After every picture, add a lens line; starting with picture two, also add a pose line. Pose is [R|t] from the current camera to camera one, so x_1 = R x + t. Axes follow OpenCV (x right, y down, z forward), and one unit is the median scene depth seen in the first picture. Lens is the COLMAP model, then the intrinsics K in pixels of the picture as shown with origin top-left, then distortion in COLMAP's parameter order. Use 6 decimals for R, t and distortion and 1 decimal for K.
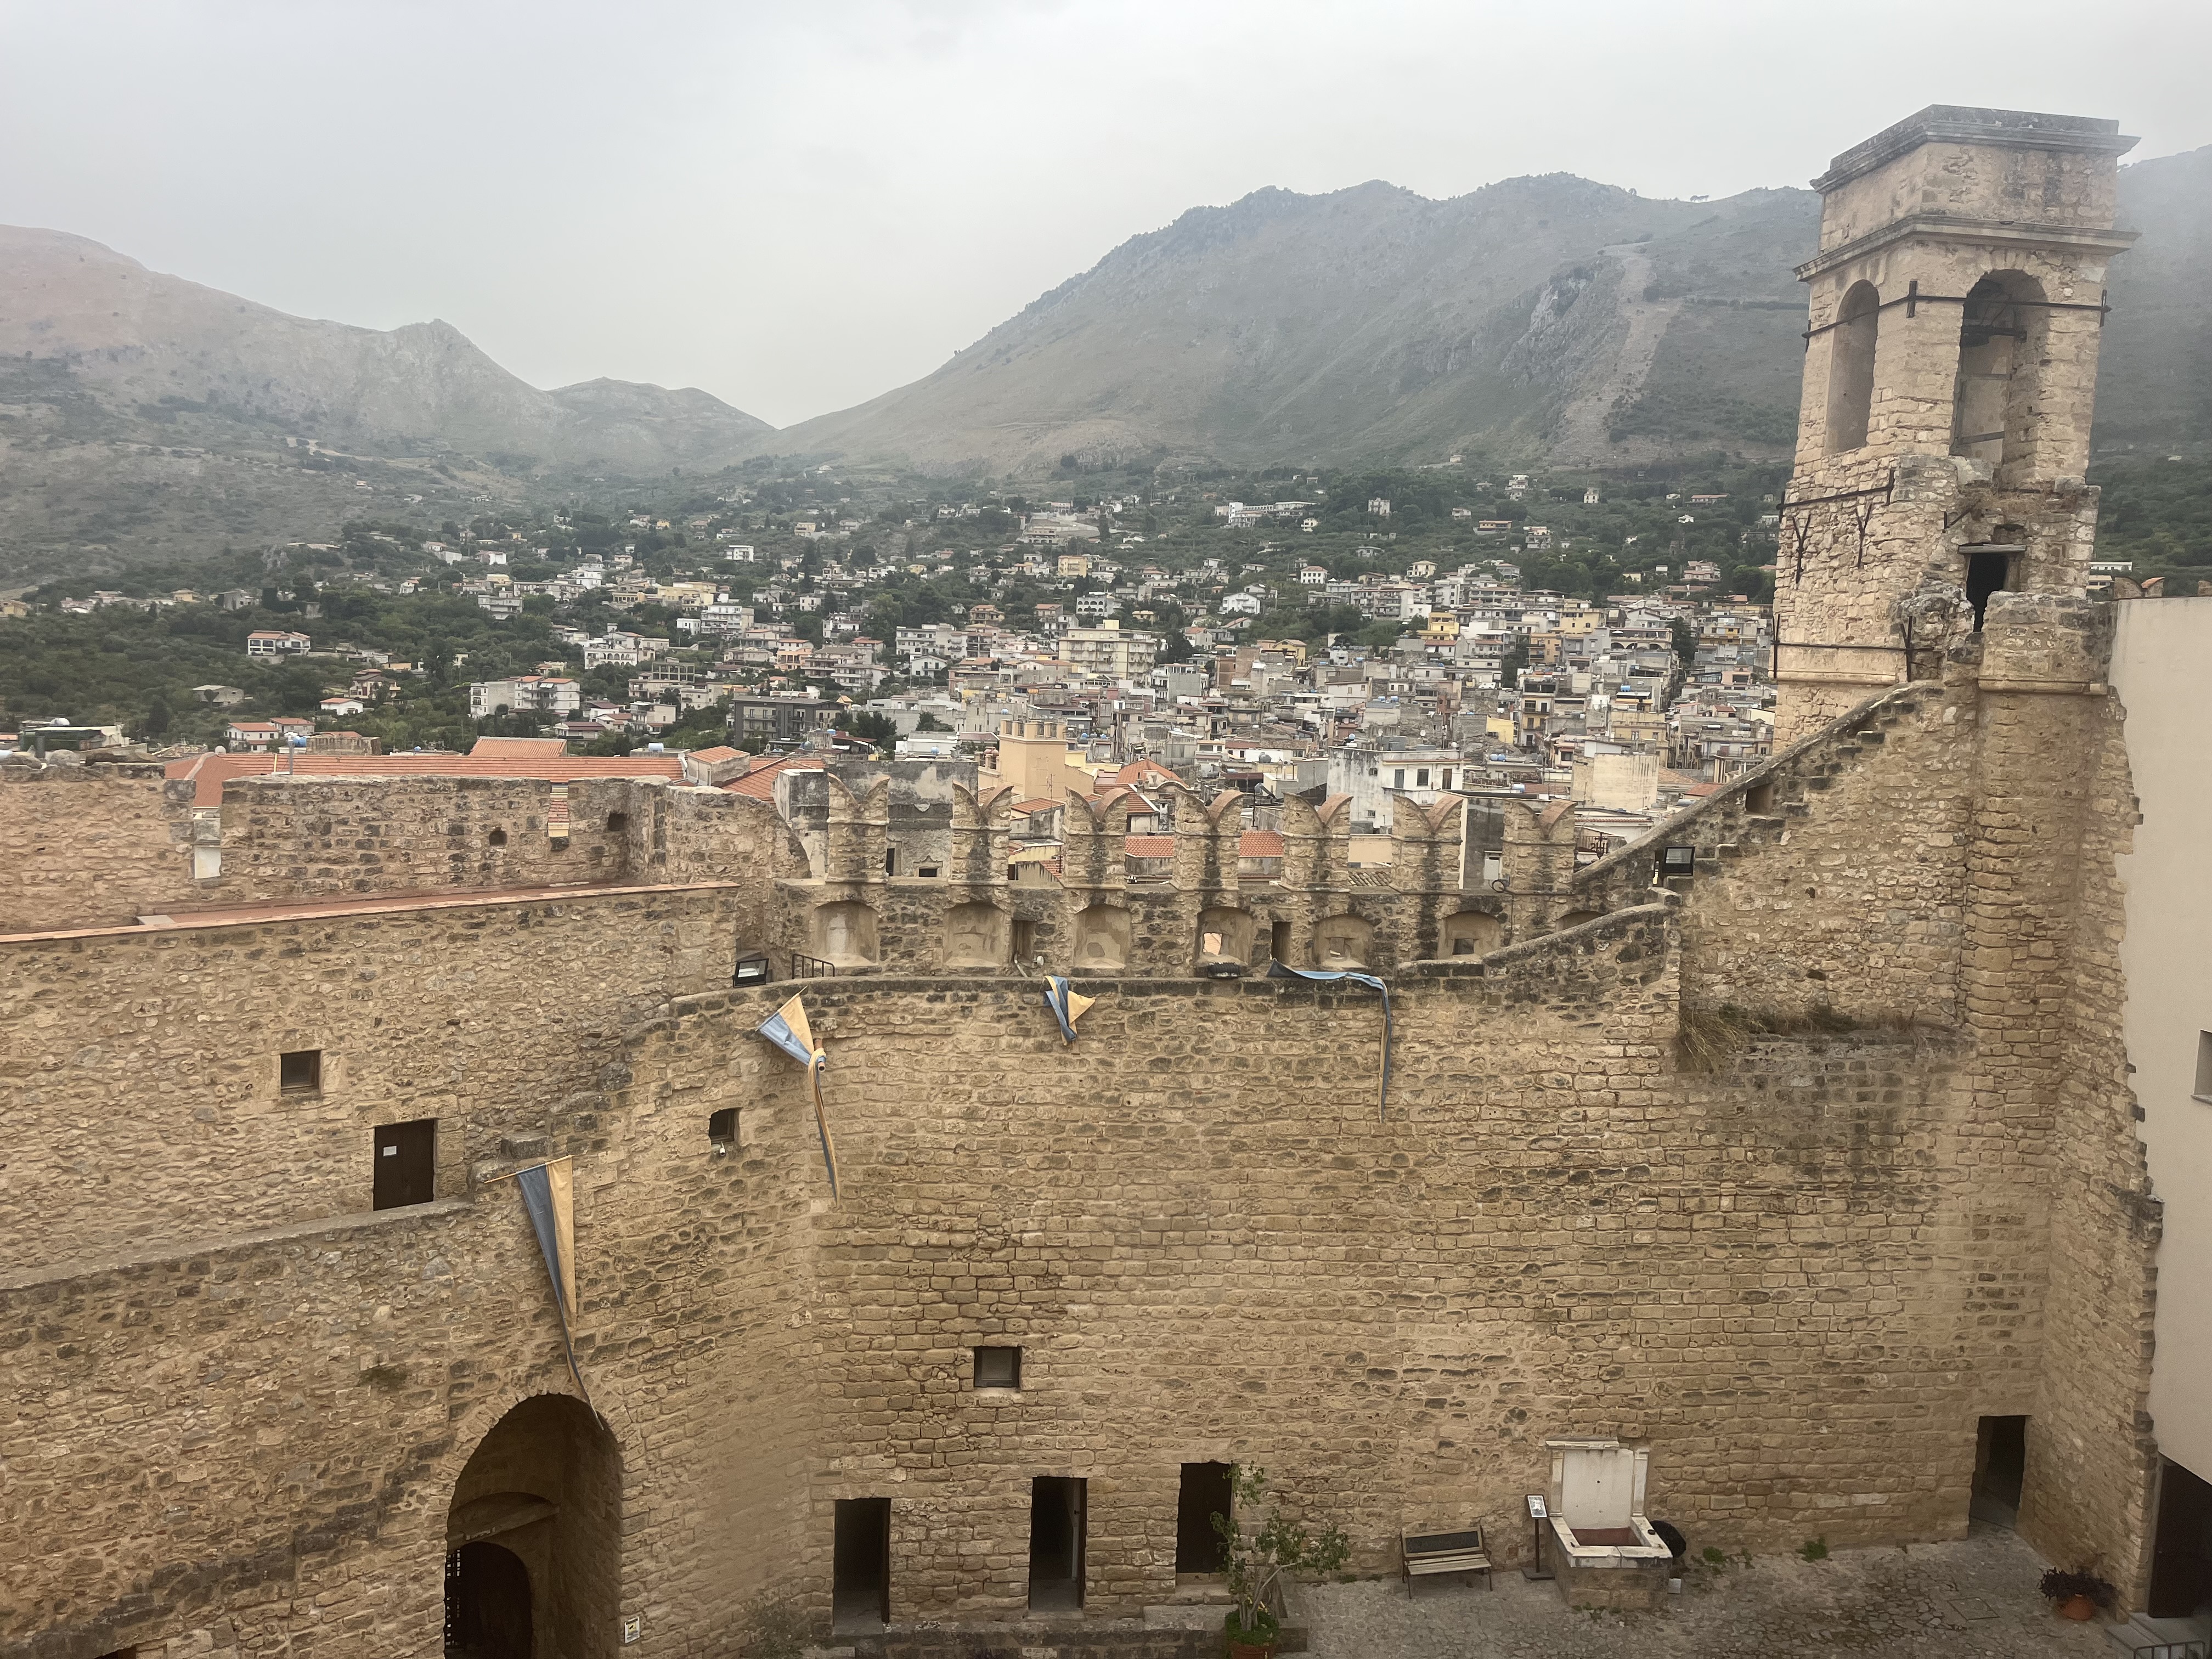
lens RADIAL K [[1682.1, 0, 1056.9], [0, 1682.1, 858.5], [0, 0, 1]] dist [0.069709, -0.067212]
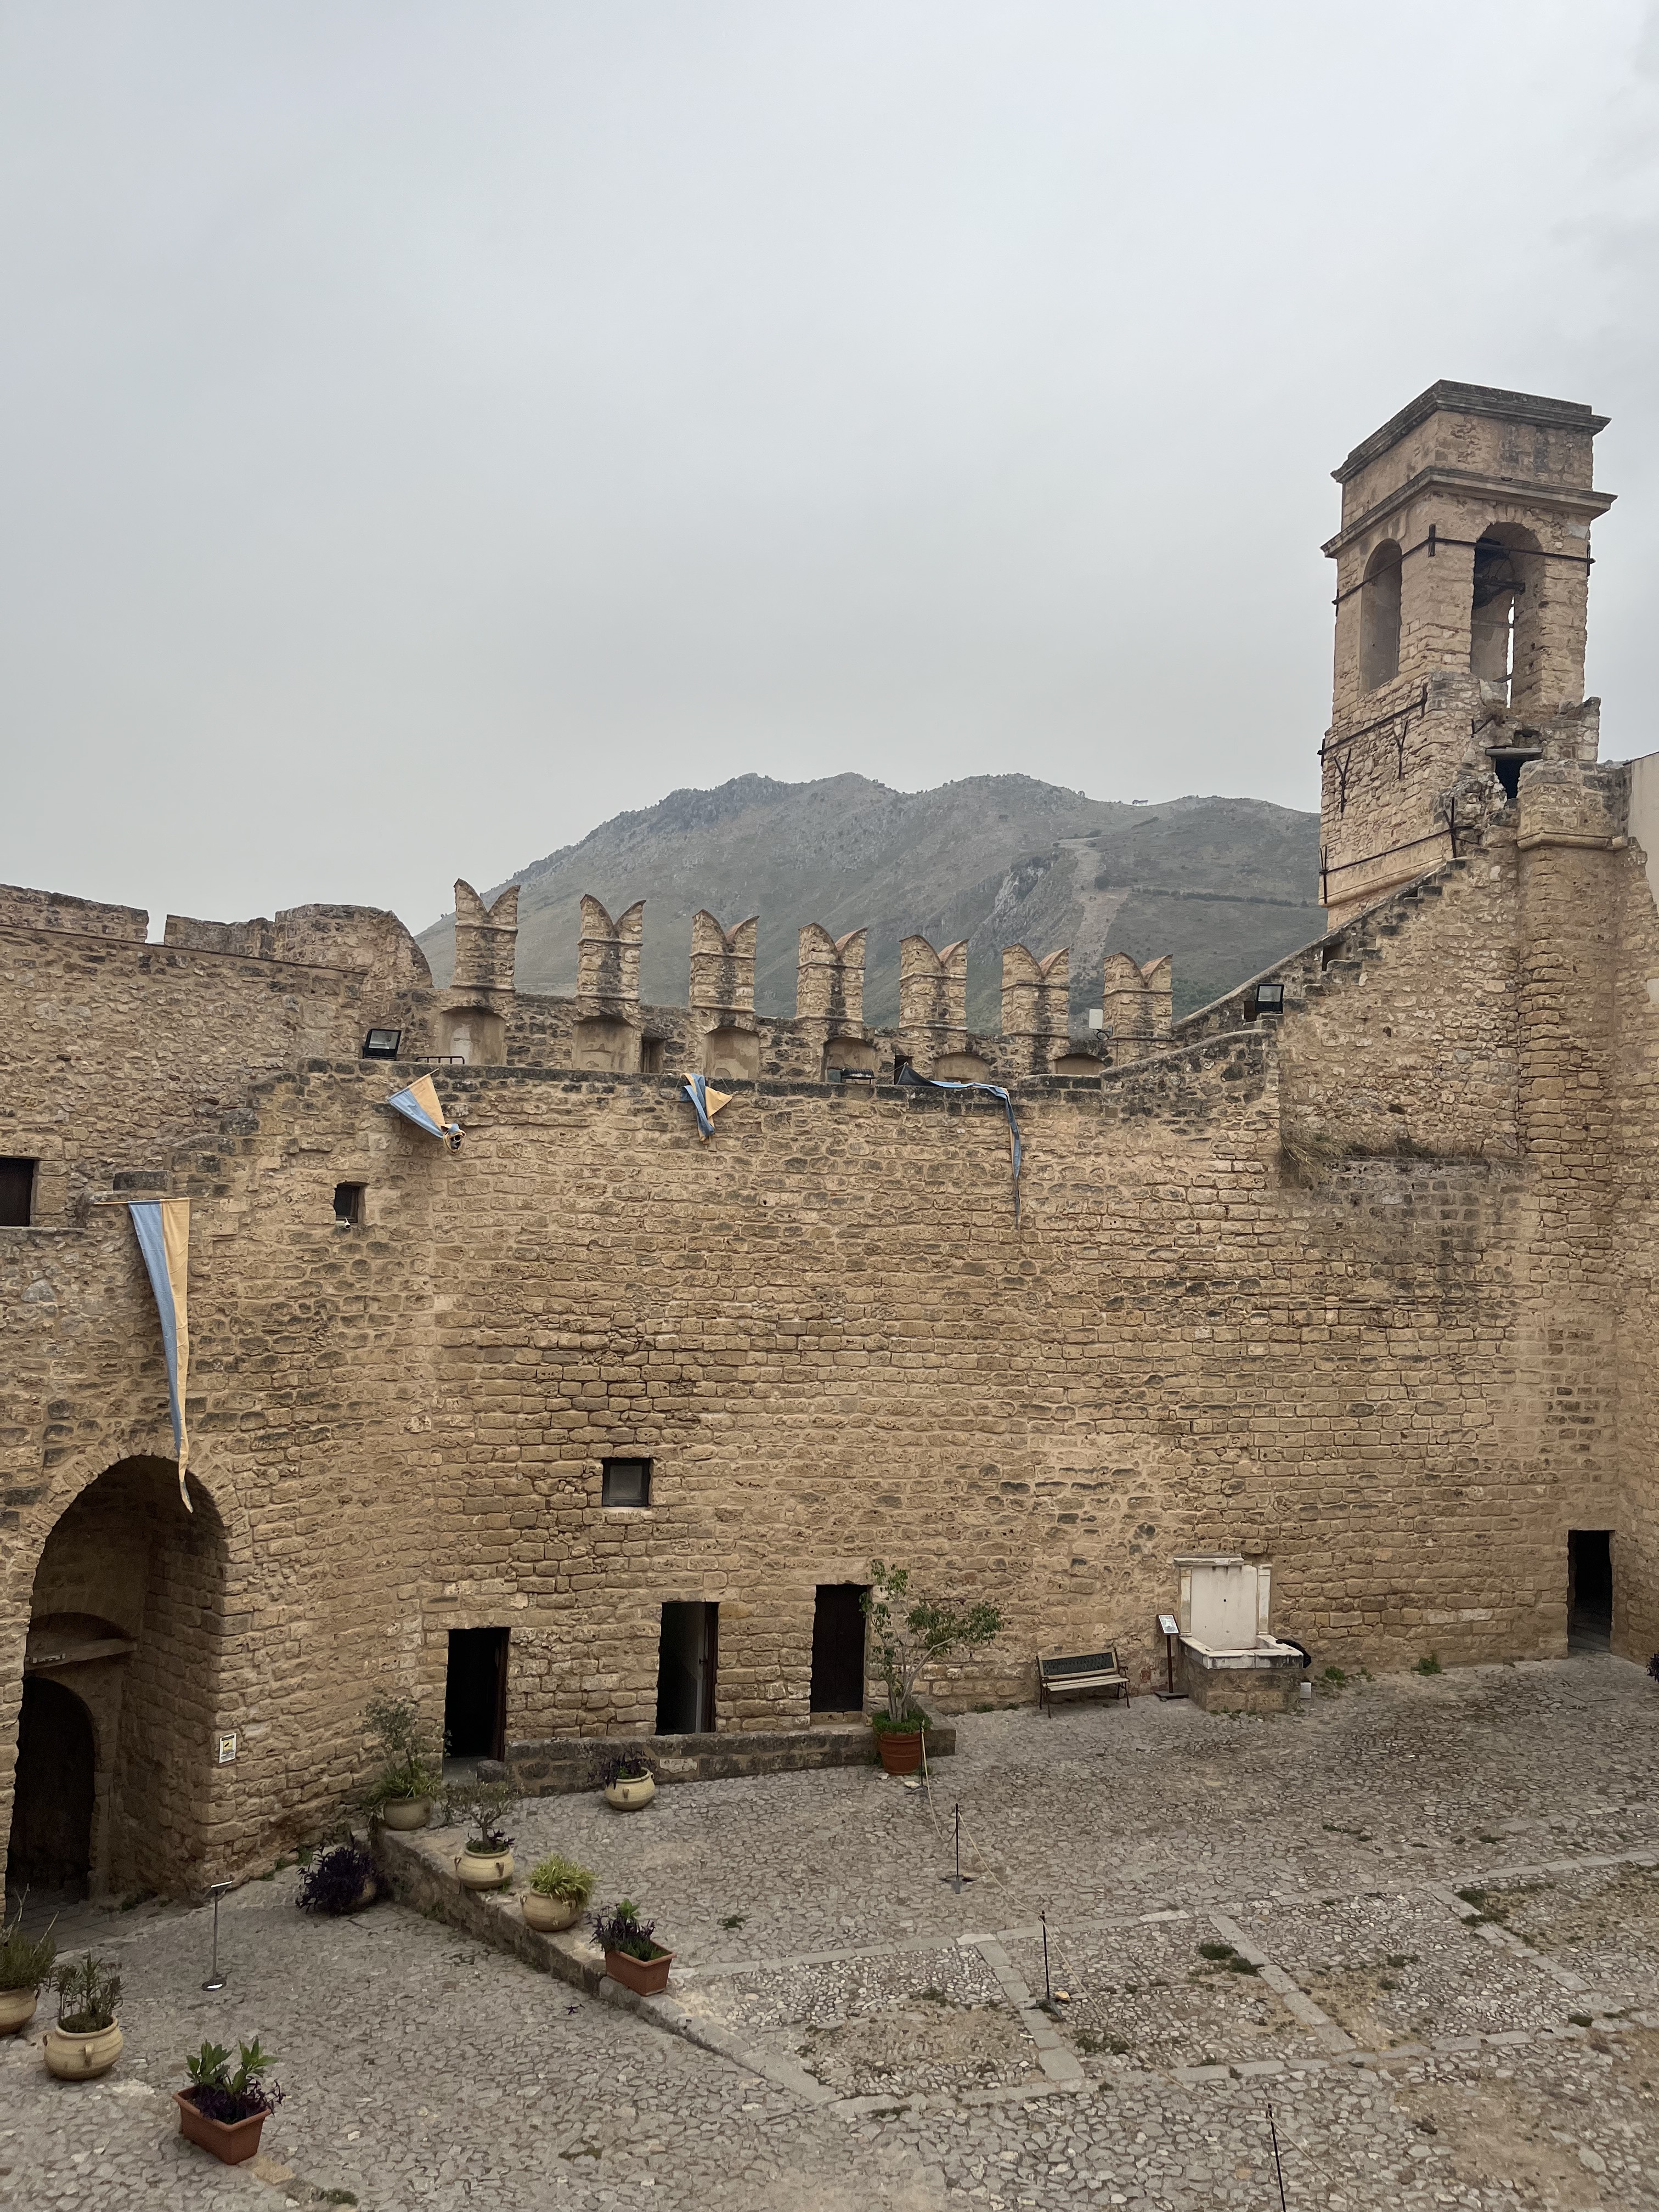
lens RADIAL K [[1682.1, 0, 829.9], [0, 1682.1, 1095.6], [0, 0, 1]] dist [0.069709, -0.067212]
pose [[0.987695, 0.014262, 0.155744, -0.072430], [0.009944, 0.988092, -0.153543, 0.228699], [-0.156079, 0.153202, 0.975791, 0.018007]]
